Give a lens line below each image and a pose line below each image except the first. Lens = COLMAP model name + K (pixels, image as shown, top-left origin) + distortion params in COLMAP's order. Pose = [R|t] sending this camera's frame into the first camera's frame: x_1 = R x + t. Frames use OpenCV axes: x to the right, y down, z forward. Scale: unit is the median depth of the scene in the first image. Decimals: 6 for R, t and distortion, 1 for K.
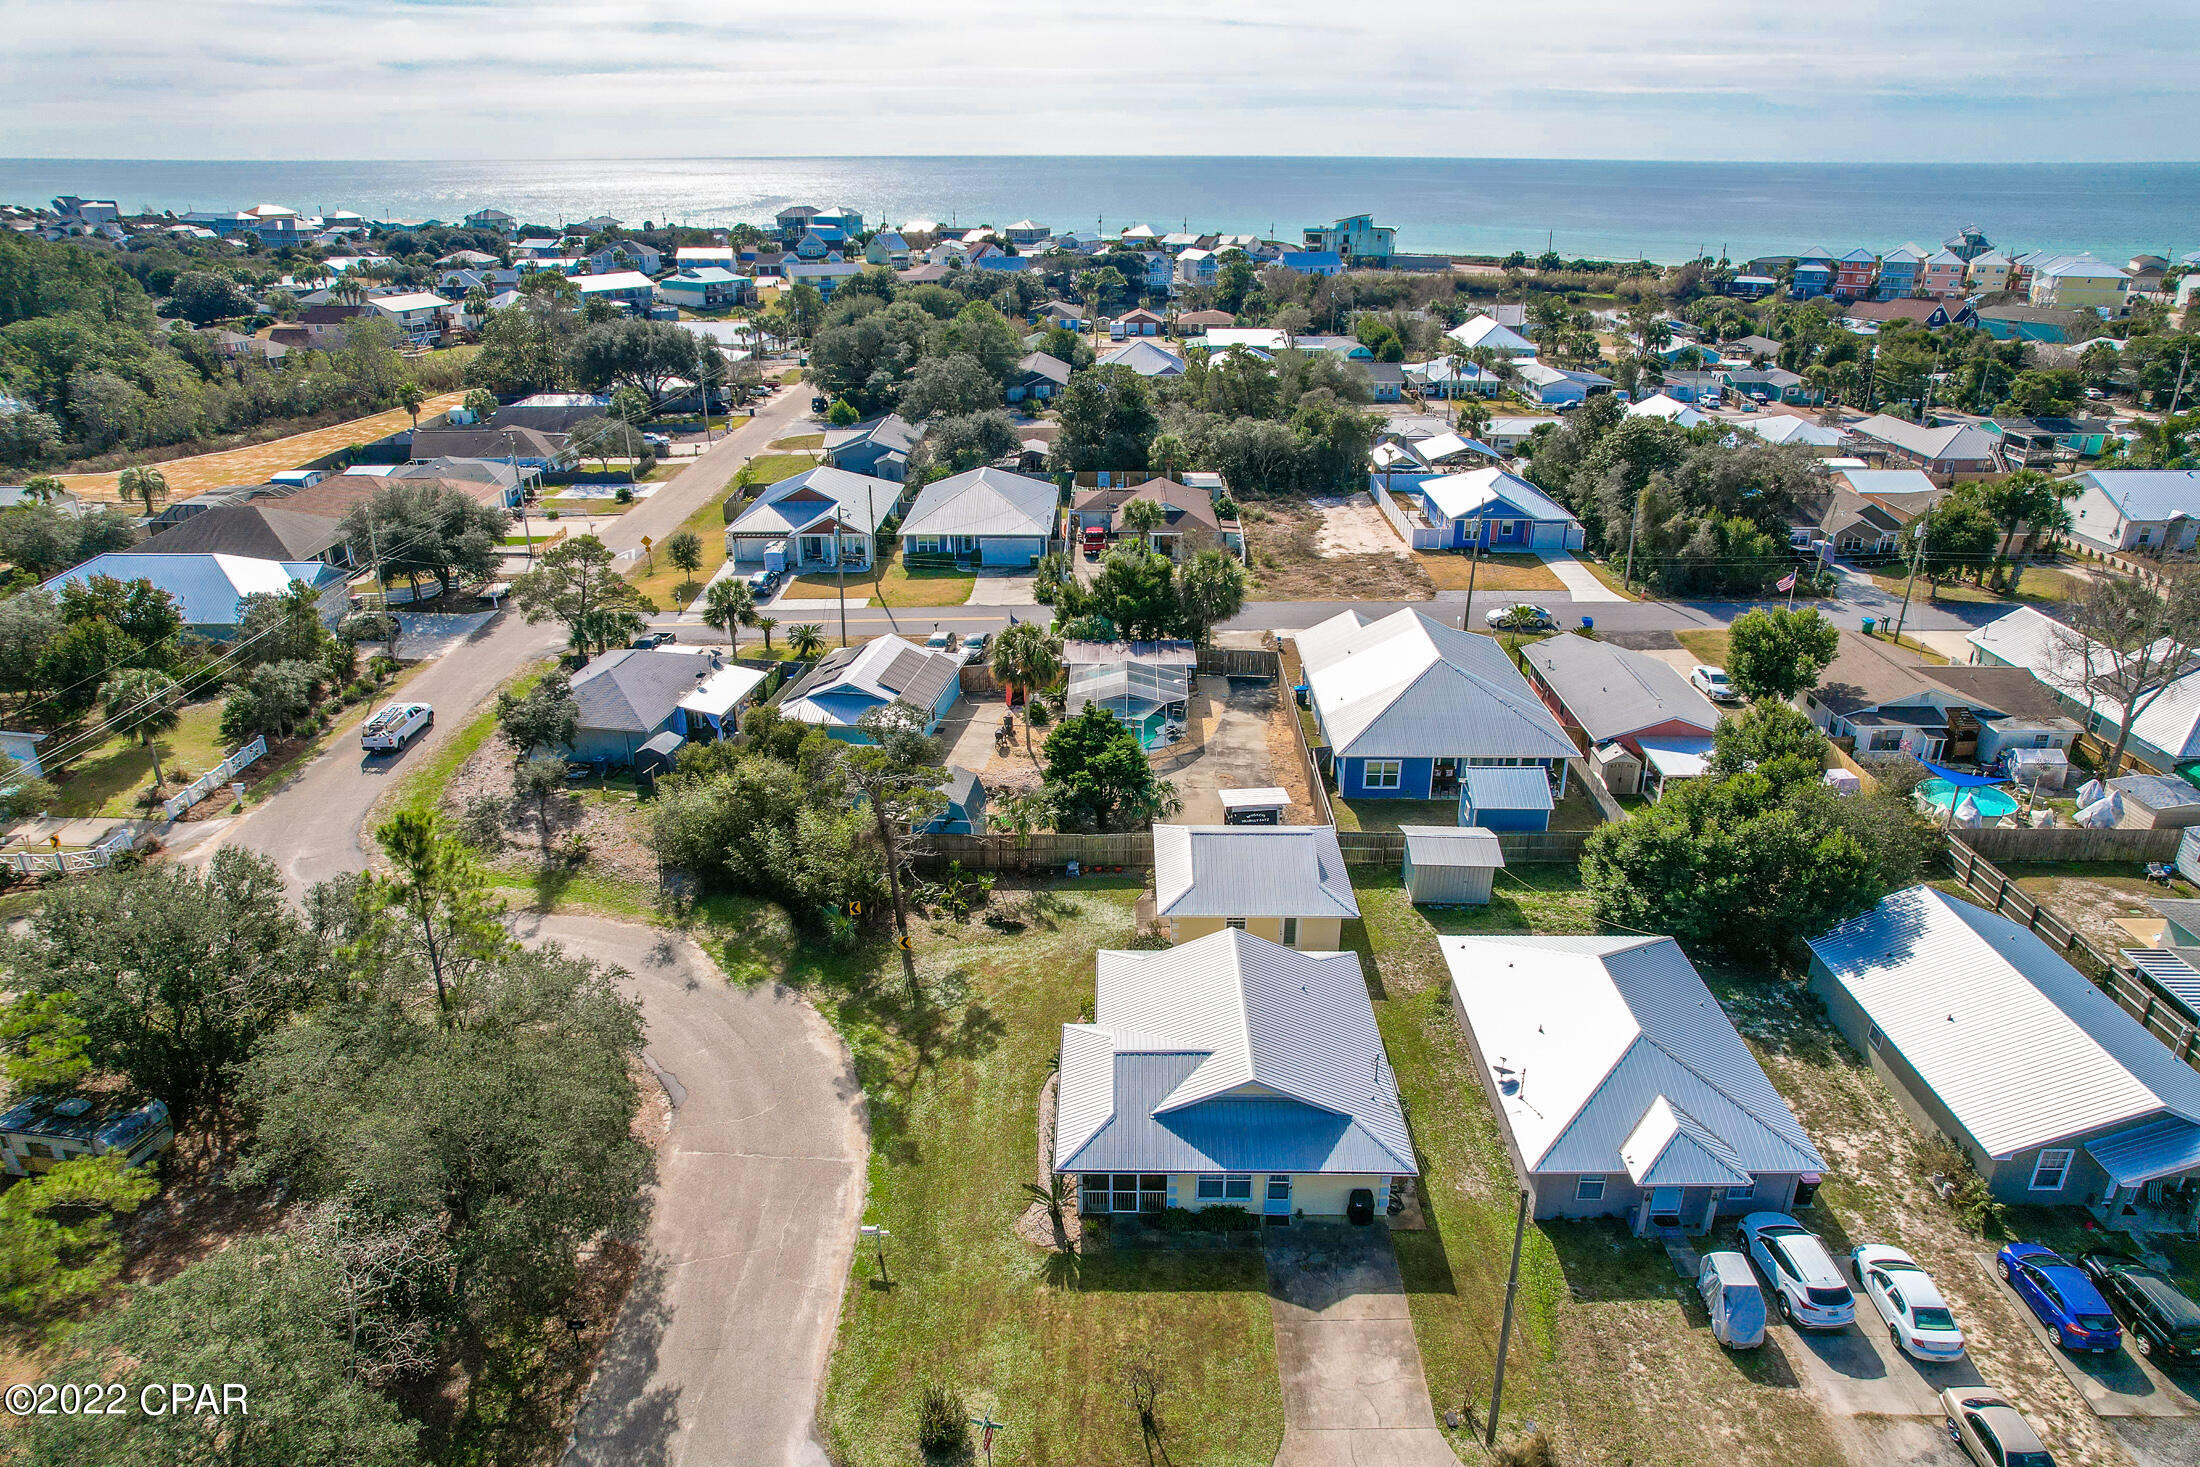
lens RADIAL K [[1418.6, 0, 1105.4], [0, 1418.6, 739.8], [0, 0, 1]] dist [-0.065365, 0.055140]
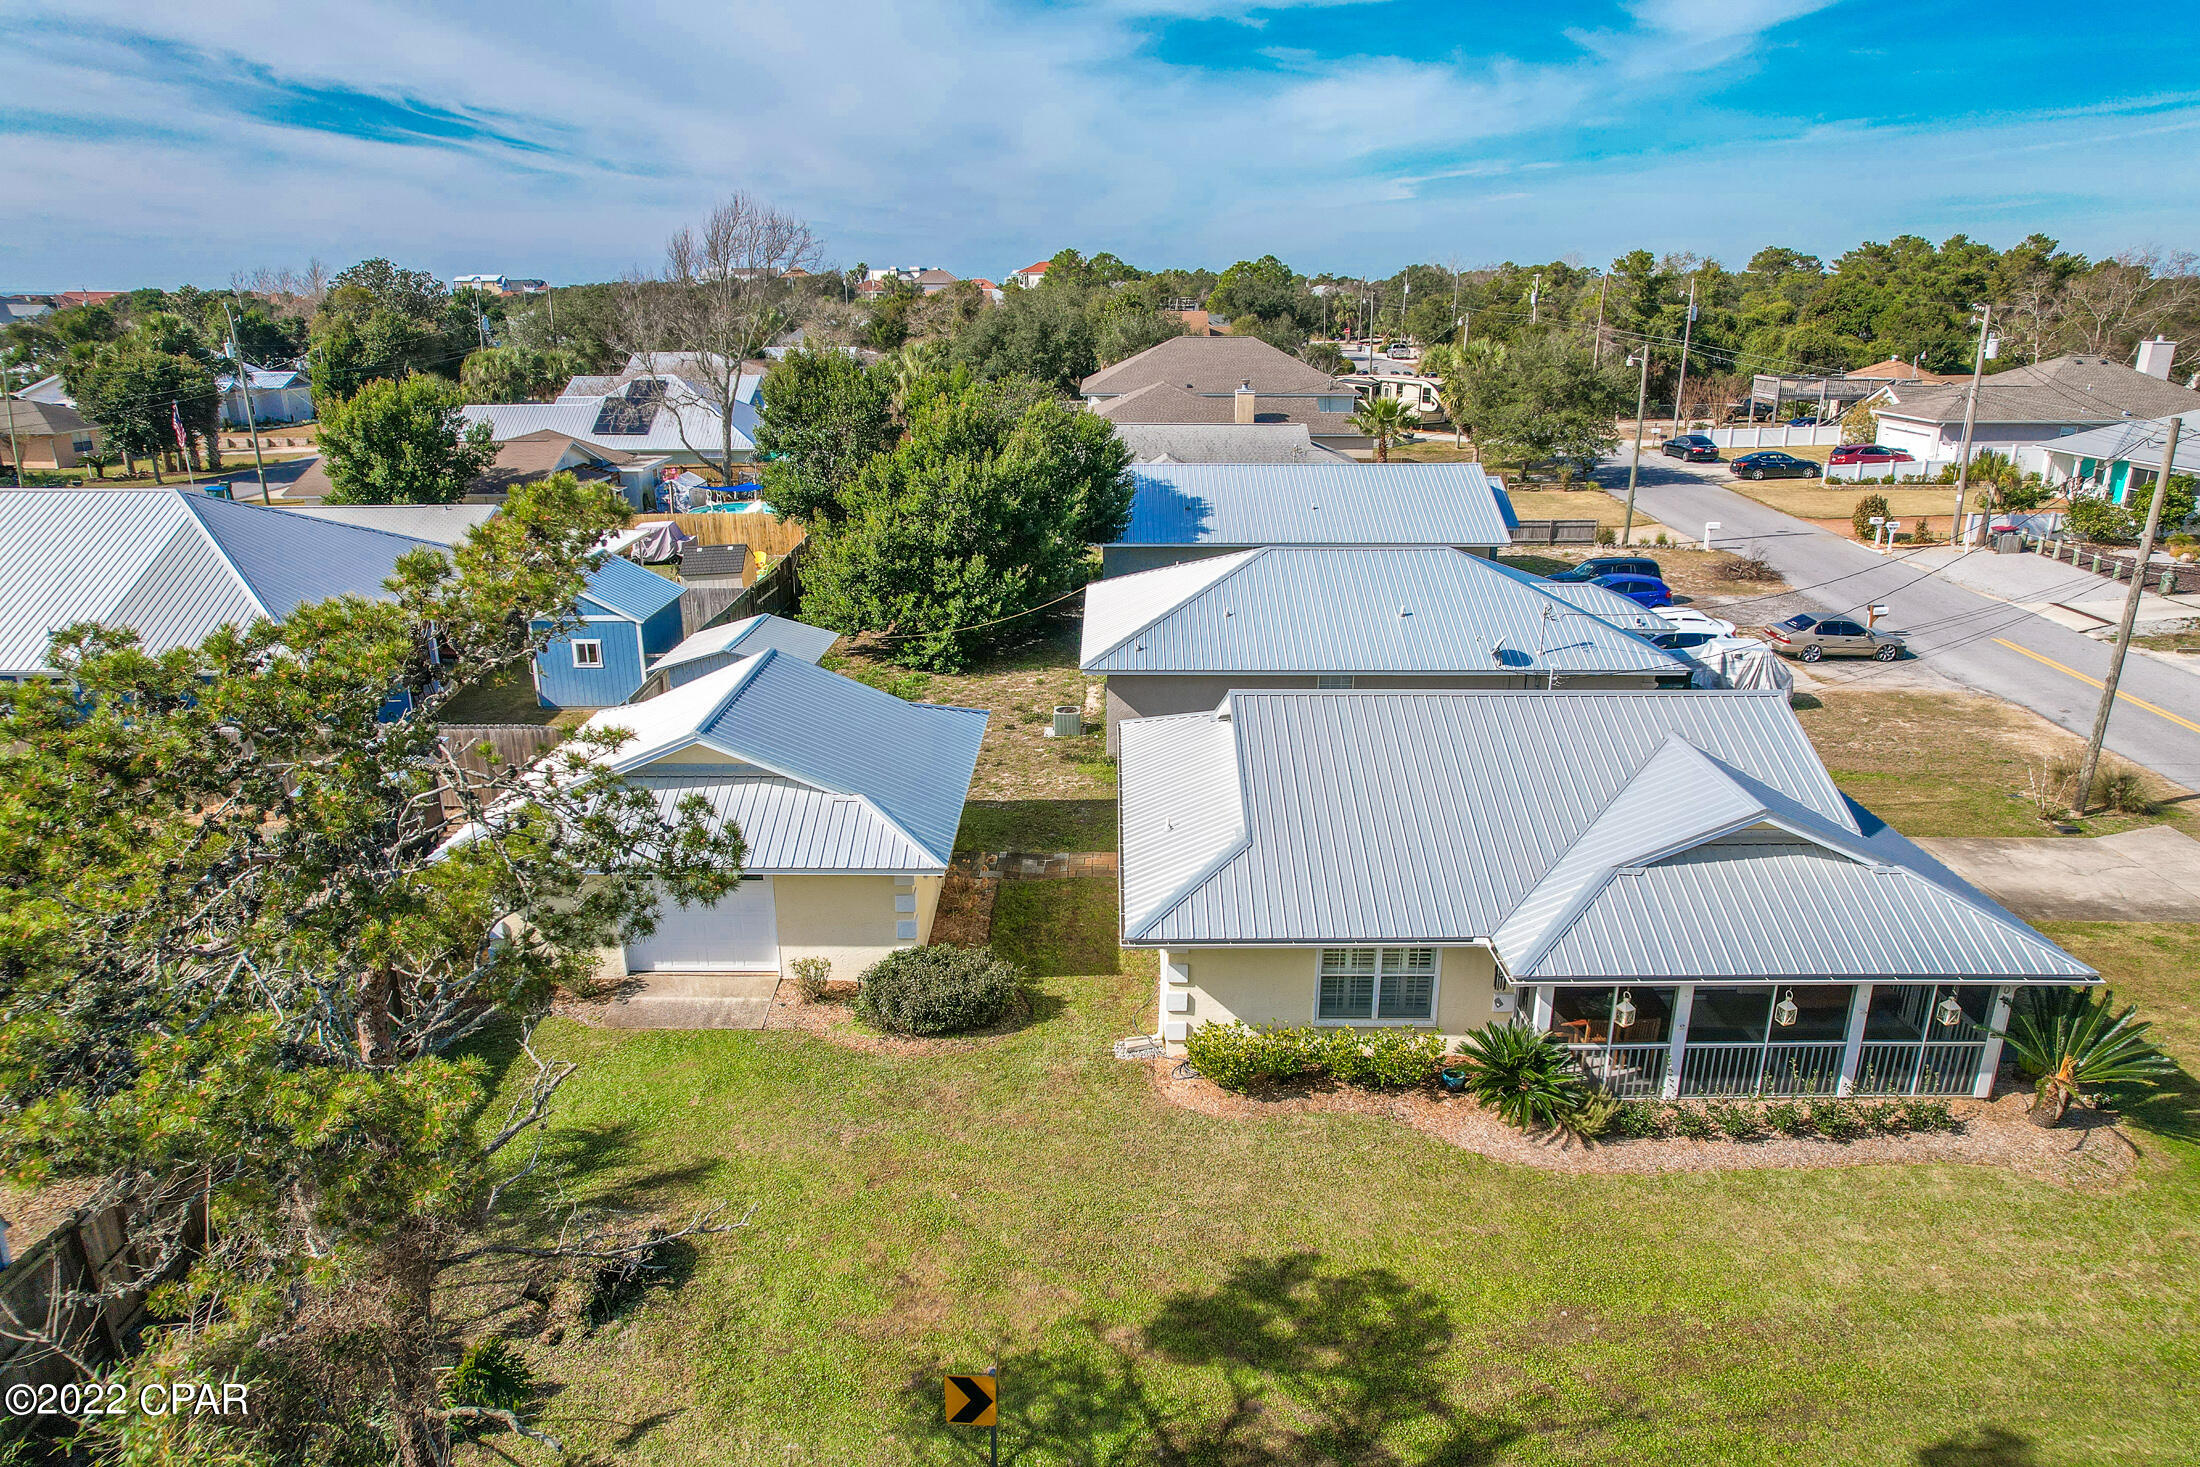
lens RADIAL K [[1430.1, 0, 1103.3], [0, 1430.1, 698.4], [0, 0, 1]] dist [-0.093067, 0.096176]
pose [[-0.010050, -0.282119, 0.959327, -0.323231], [0.390373, 0.882140, 0.263509, -0.000030], [-0.920602, 0.377143, 0.101266, 0.930600]]
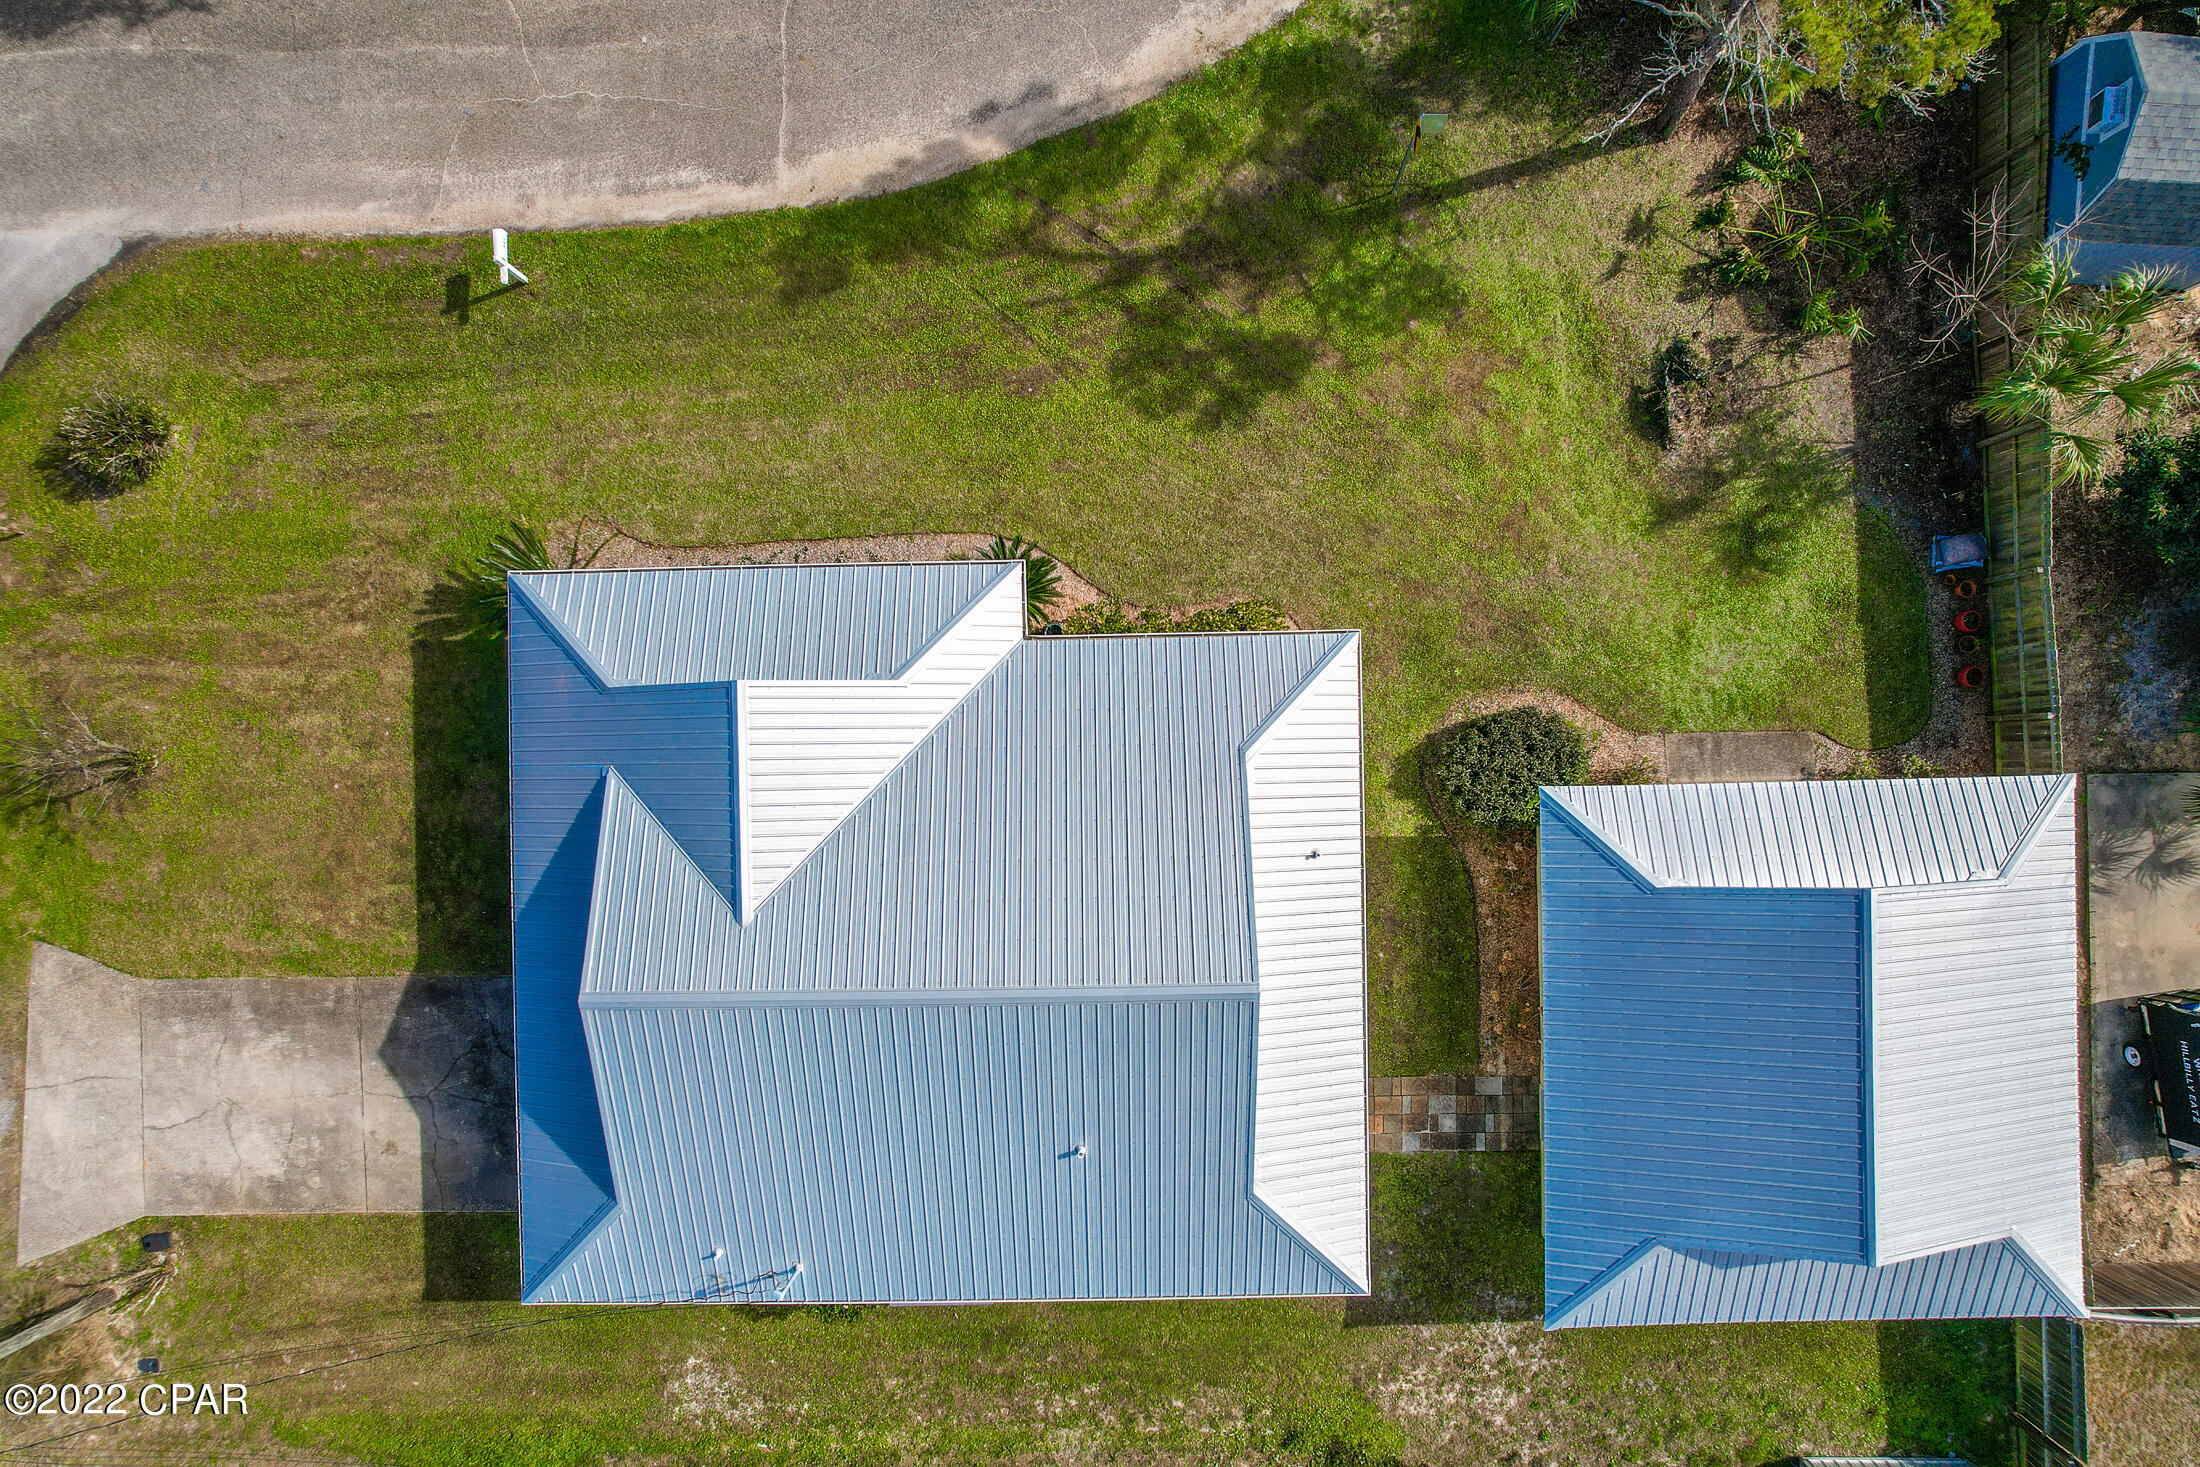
lens RADIAL K [[1430.1, 0, 1103.3], [0, 1430.1, 698.4], [0, 0, 1]] dist [-0.093067, 0.096176]
pose [[0.031511, 0.999502, -0.001551, 0.010199], [-0.388278, 0.013670, 0.921441, -0.179009], [0.921003, -0.028433, 0.388515, 0.771639]]
